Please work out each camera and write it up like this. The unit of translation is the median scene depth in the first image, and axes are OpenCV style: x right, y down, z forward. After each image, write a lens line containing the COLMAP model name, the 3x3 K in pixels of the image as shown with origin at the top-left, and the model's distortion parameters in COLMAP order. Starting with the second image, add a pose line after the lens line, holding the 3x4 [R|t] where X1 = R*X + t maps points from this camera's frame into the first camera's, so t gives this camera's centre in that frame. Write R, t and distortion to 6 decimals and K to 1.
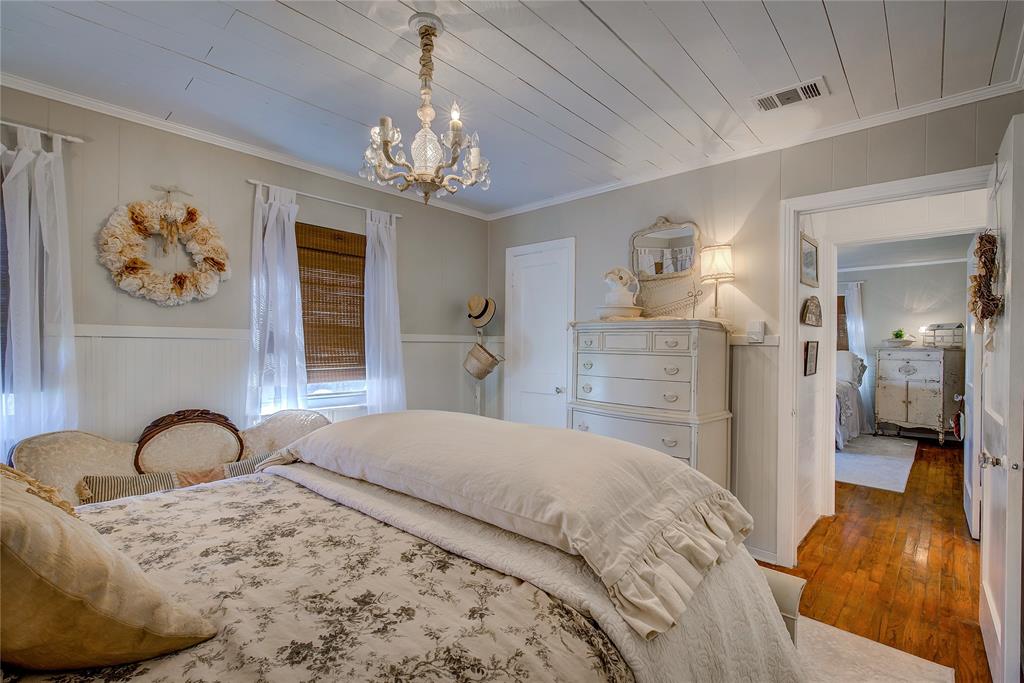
lens RADIAL K [[470.0, 0, 507.4], [0, 470.0, 339.3], [0, 0, 1]] dist [0.000863, 0.000313]
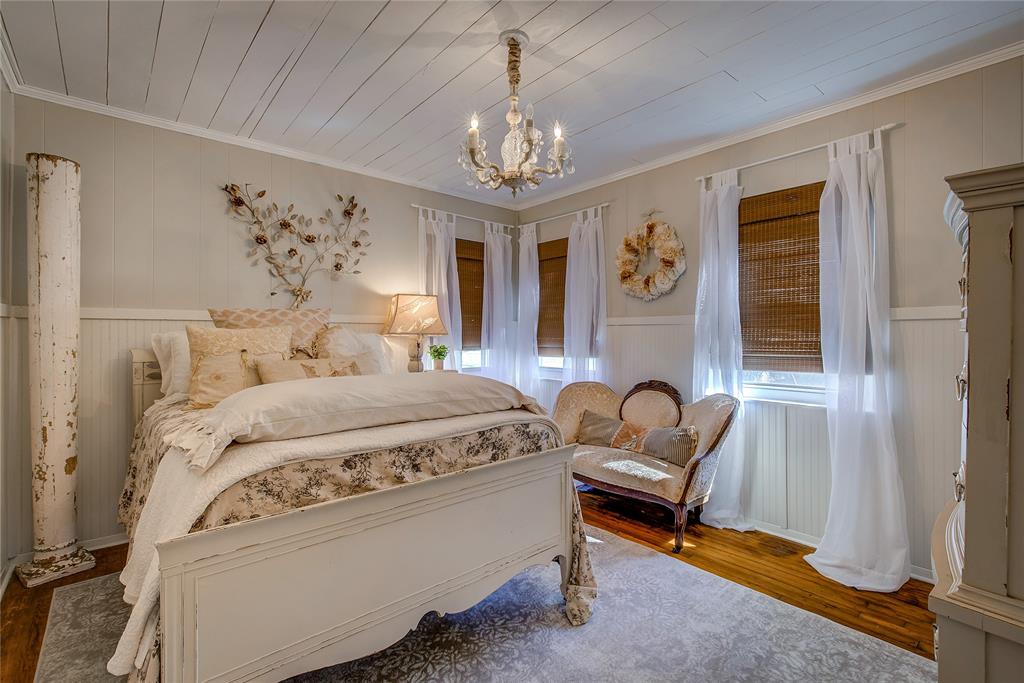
lens RADIAL K [[467.1, 0, 519.1], [0, 467.1, 334.8], [0, 0, 1]] dist [-0.001311, 0.000361]
pose [[-0.098667, -0.012129, -0.995047, 0.608250], [0.011854, 0.999840, -0.013363, 0.036631], [0.995050, -0.013114, -0.098508, 0.737293]]
